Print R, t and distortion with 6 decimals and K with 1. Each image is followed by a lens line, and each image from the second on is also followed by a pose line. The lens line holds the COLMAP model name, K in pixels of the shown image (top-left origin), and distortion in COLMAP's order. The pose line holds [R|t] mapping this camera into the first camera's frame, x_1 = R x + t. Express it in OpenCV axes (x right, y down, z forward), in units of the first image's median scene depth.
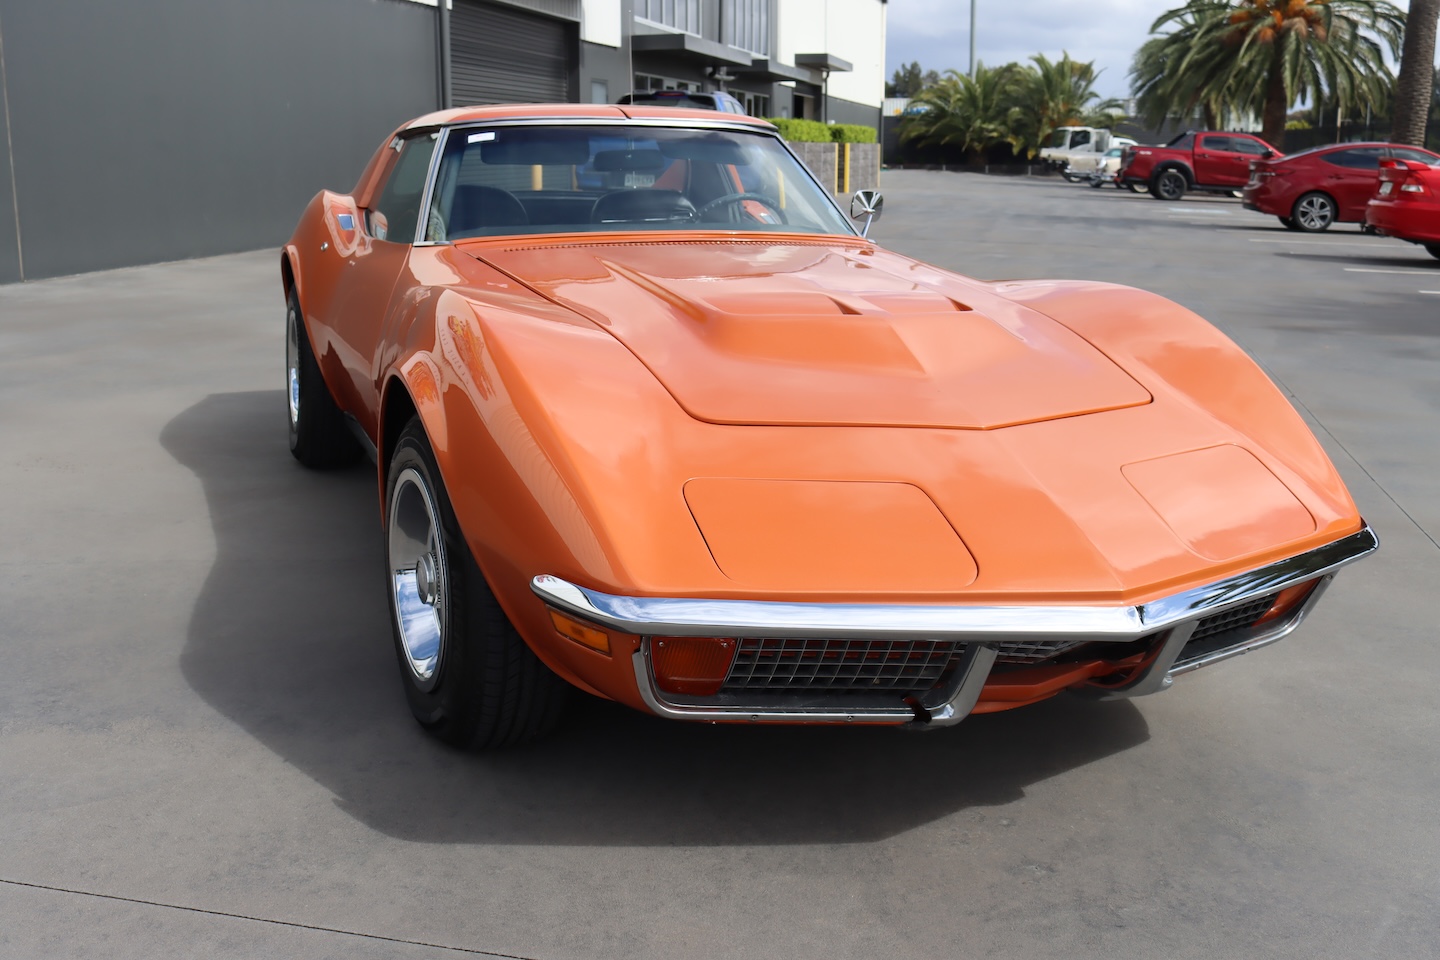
lens RADIAL K [[1557.5, 0, 720.0], [0, 1557.5, 480.0], [0, 0, 1]] dist [-0.102761, 0.057323]
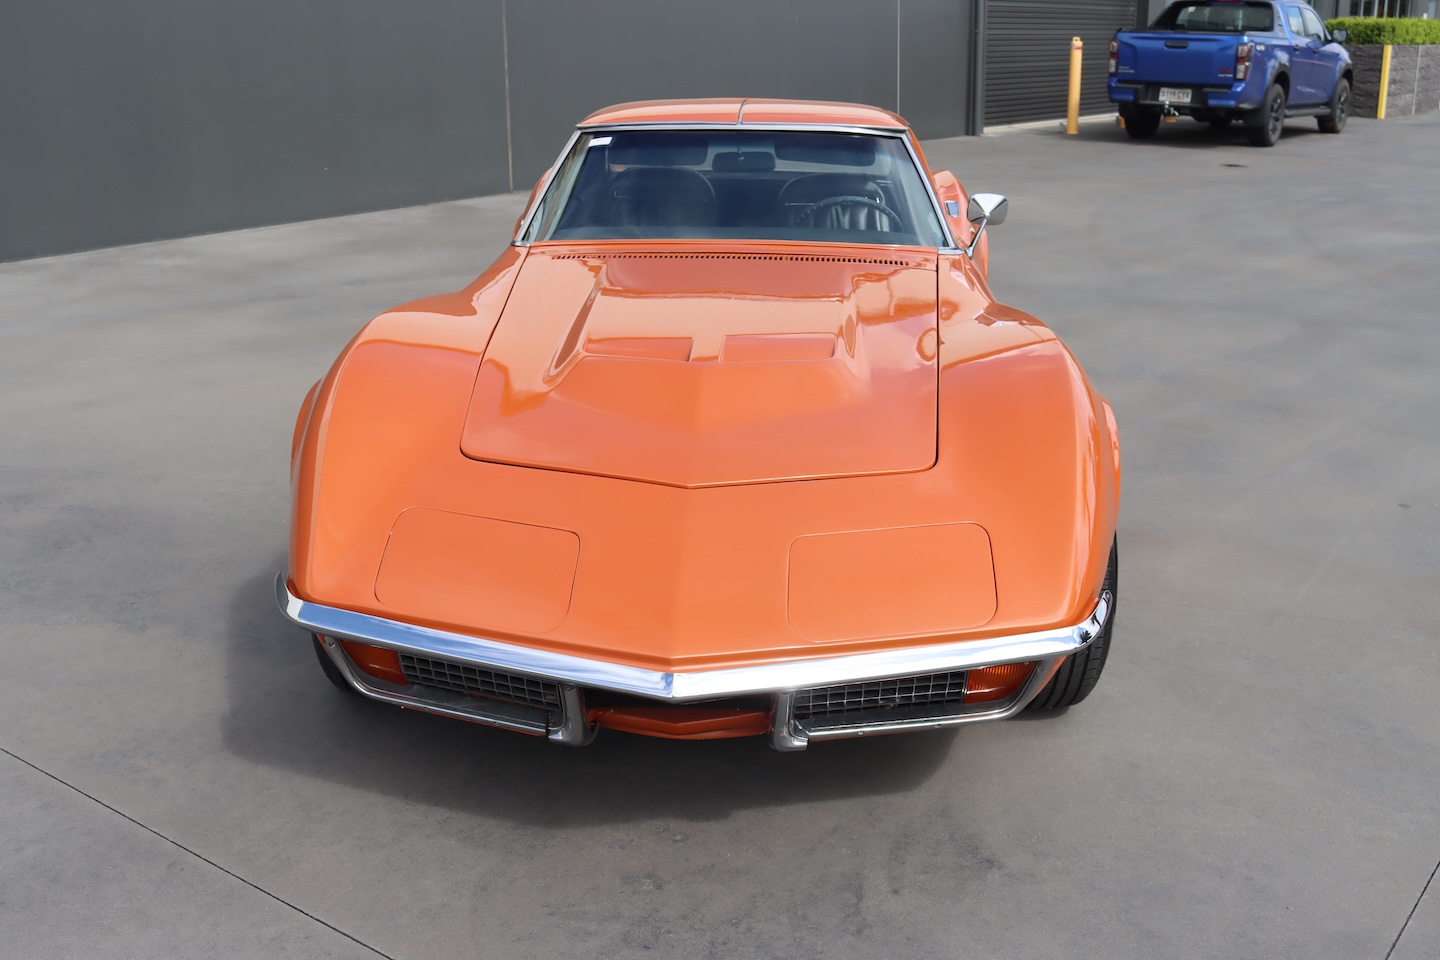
lens RADIAL K [[1633.8, 0, 720.0], [0, 1633.8, 480.0], [0, 0, 1]] dist [-0.098212, 0.054182]
pose [[0.899868, 0.111361, -0.421707, 0.635729], [-0.079898, 0.992583, 0.091623, -0.136771], [0.428783, -0.048755, 0.902091, -0.035164]]
